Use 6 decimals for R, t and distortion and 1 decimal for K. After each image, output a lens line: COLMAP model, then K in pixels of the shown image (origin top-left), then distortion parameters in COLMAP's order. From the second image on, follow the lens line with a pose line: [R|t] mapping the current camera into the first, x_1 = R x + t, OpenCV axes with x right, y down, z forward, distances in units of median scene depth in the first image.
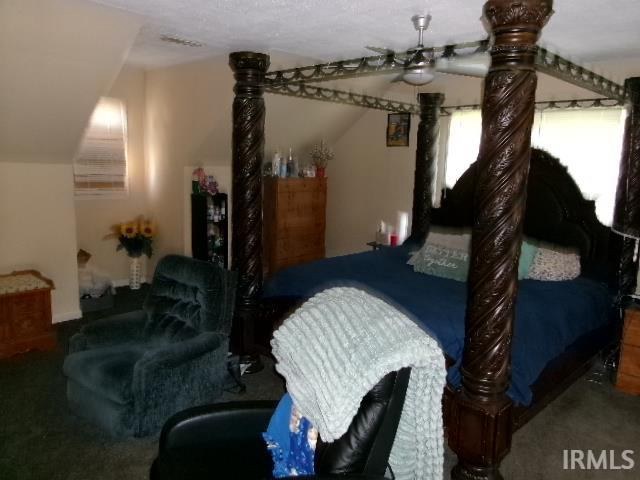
lens RADIAL K [[506.4, 0, 333.5], [0, 506.4, 237.2], [0, 0, 1]] dist [-0.041557, 0.076735]
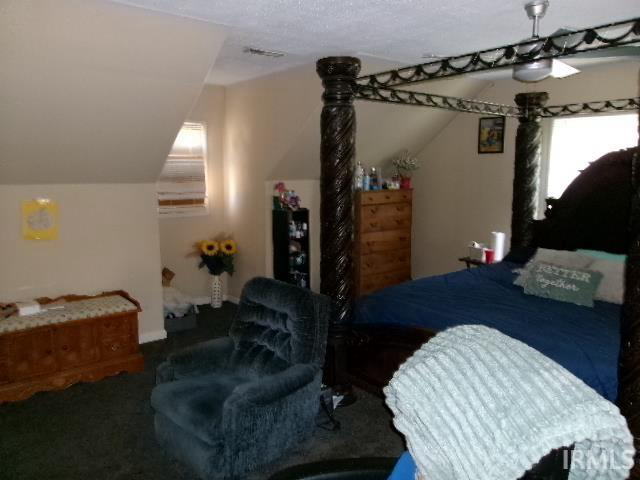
lens RADIAL K [[506.4, 0, 333.5], [0, 506.4, 237.2], [0, 0, 1]] dist [-0.041557, 0.076735]
pose [[0.990435, -0.016027, -0.137049, -0.052951], [0.013332, 0.999700, -0.020559, -0.018434], [0.137338, 0.018536, 0.990351, 0.089572]]
